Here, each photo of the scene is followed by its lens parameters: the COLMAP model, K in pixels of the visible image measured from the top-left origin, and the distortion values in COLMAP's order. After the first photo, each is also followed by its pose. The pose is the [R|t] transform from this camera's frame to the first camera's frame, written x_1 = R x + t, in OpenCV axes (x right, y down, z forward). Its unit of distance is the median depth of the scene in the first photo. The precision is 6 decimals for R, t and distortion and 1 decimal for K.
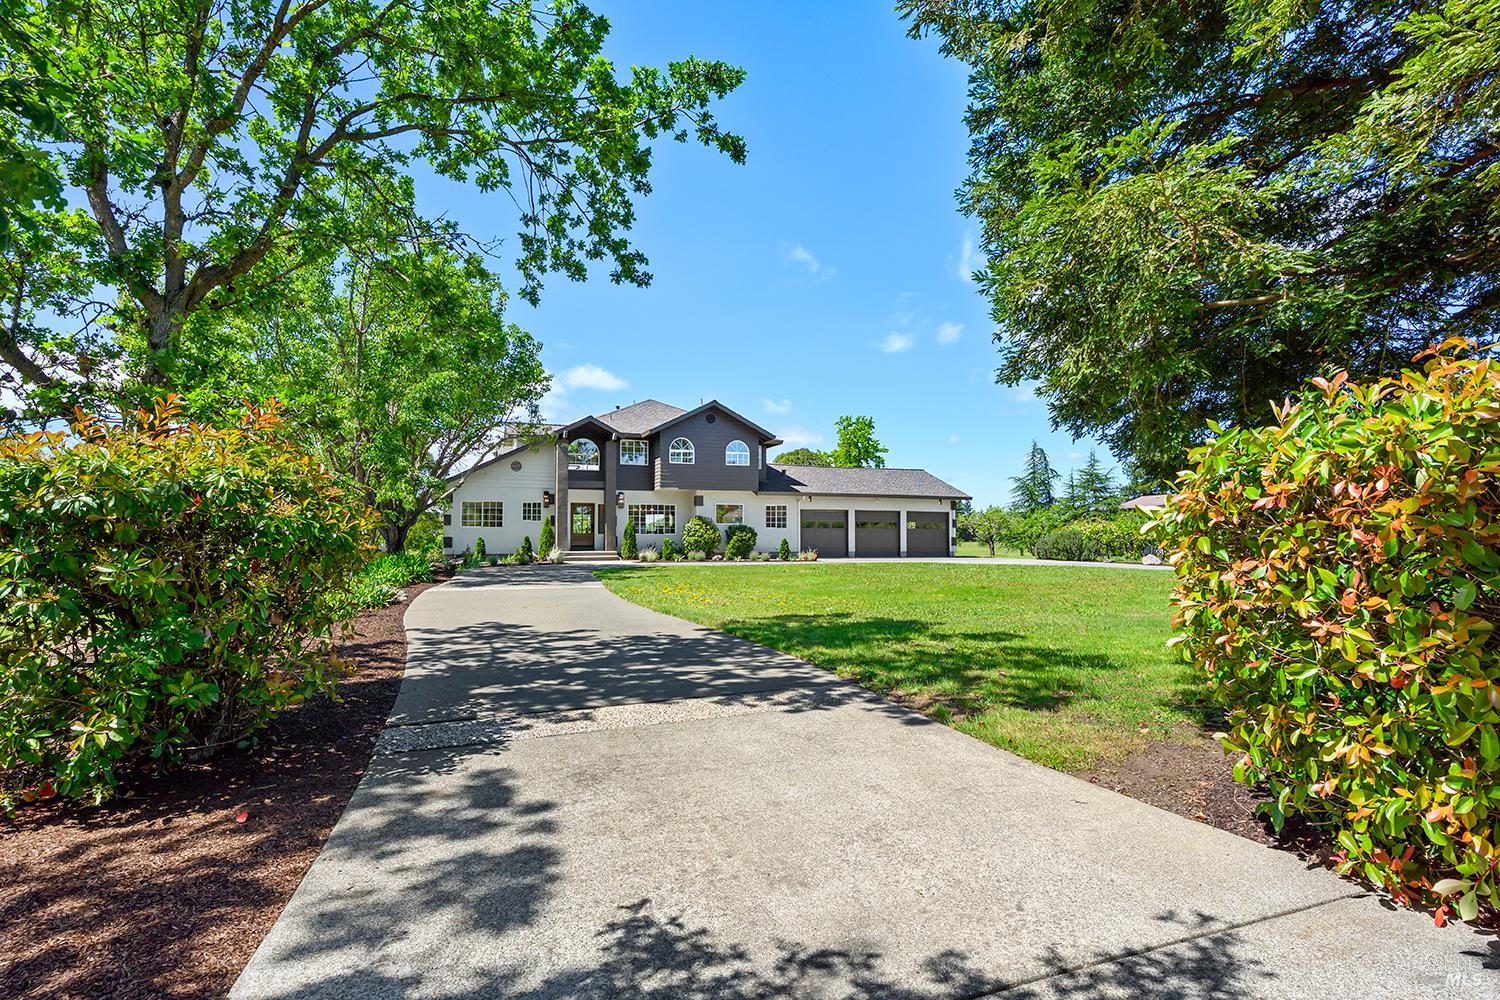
lens RADIAL K [[772.0, 0, 750.0], [0, 772.0, 500.0], [0, 0, 1]] dist [-0.000906, -0.000039]
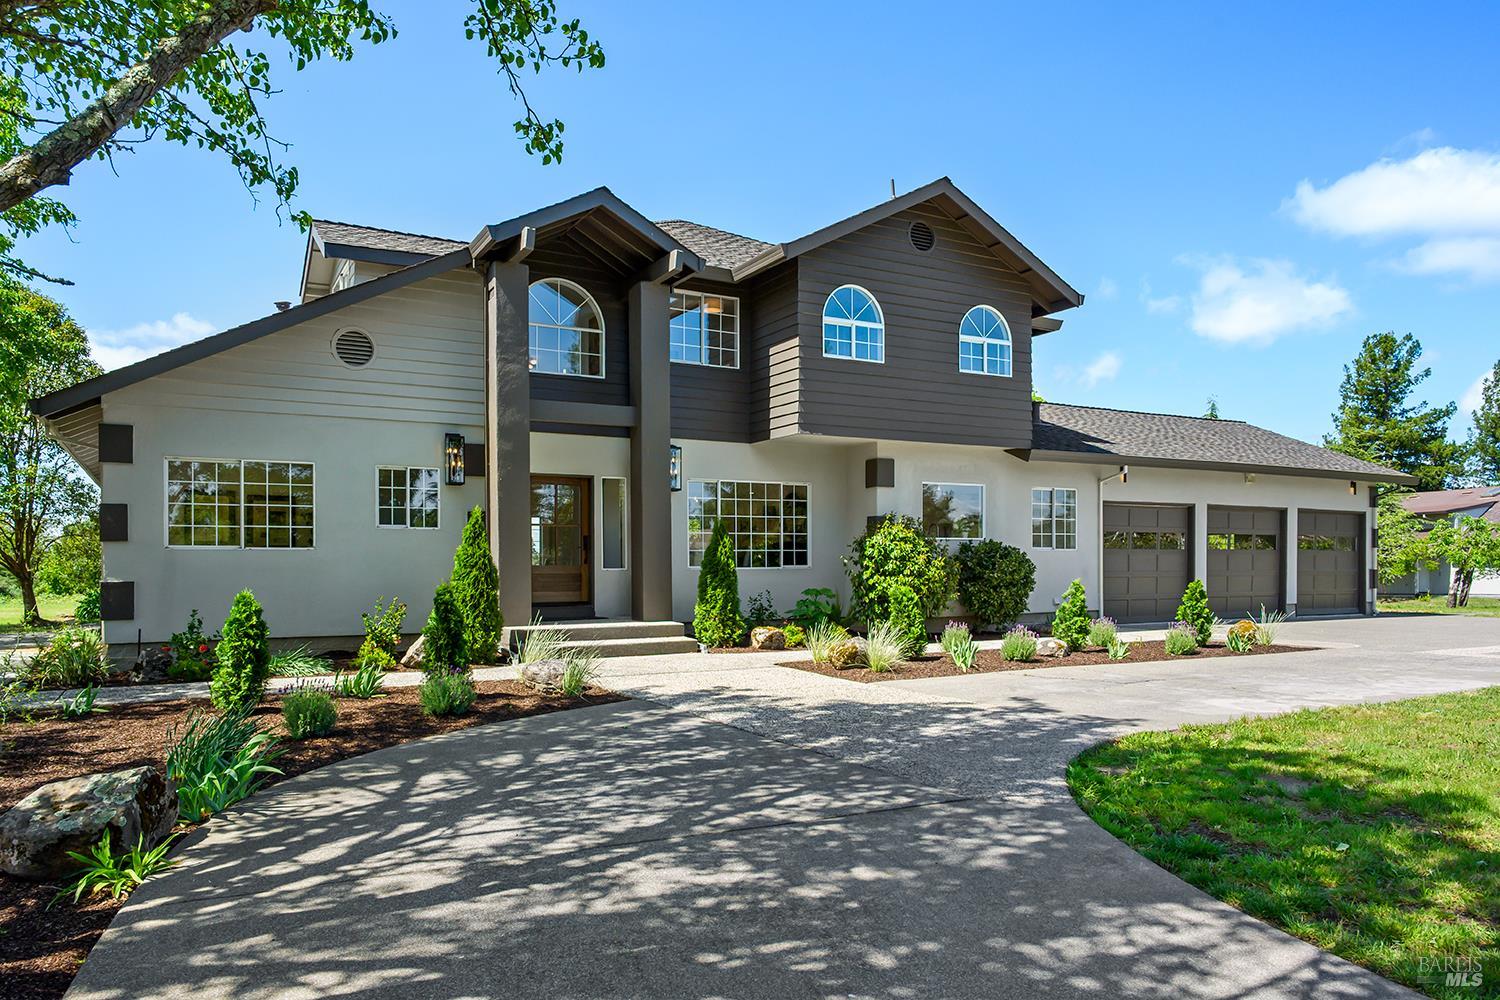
lens RADIAL K [[1037.1, 0, 750.0], [0, 1037.1, 567.9], [0, 0, 1]] dist [0.000936, -0.000074]
pose [[0.990478, -0.003479, 0.137627, -0.197046], [-0.004294, 0.998413, 0.056143, 0.018530], [-0.137604, -0.056200, 0.988892, 0.545759]]
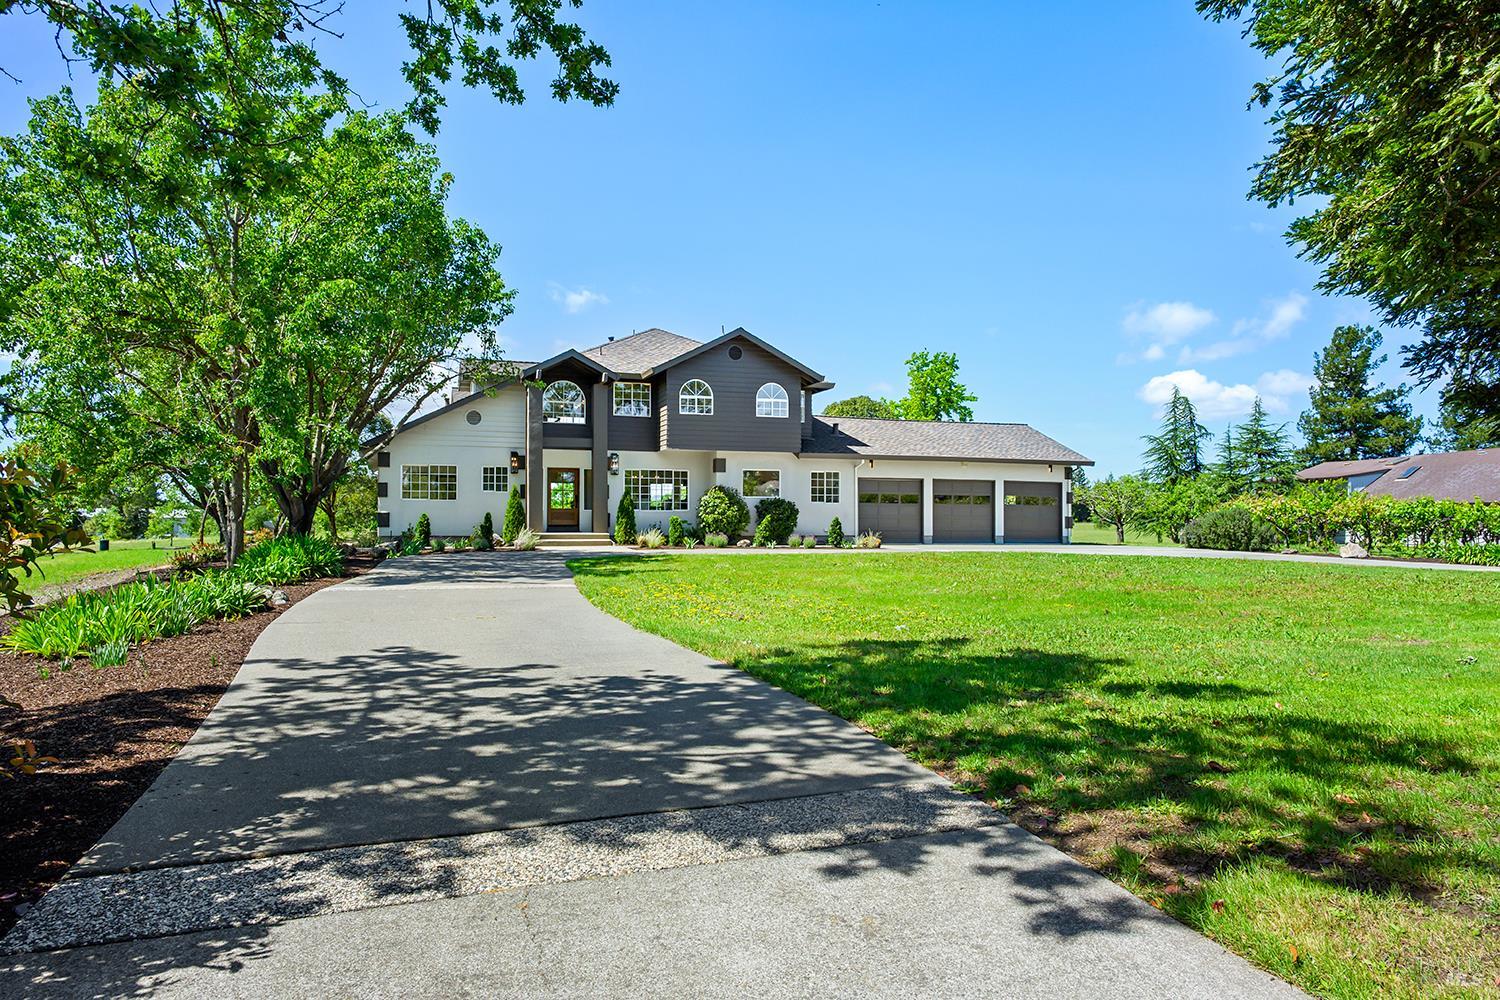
lens RADIAL K [[1008.9, 0, 750.0], [0, 1008.9, 500.0], [0, 0, 1]] dist [-0.002337, -0.000499]
pose [[0.999166, 0.005308, -0.040476, 0.001607], [-0.003918, 0.999402, 0.034346, 0.000786], [0.040634, -0.034159, 0.998590, 0.039618]]
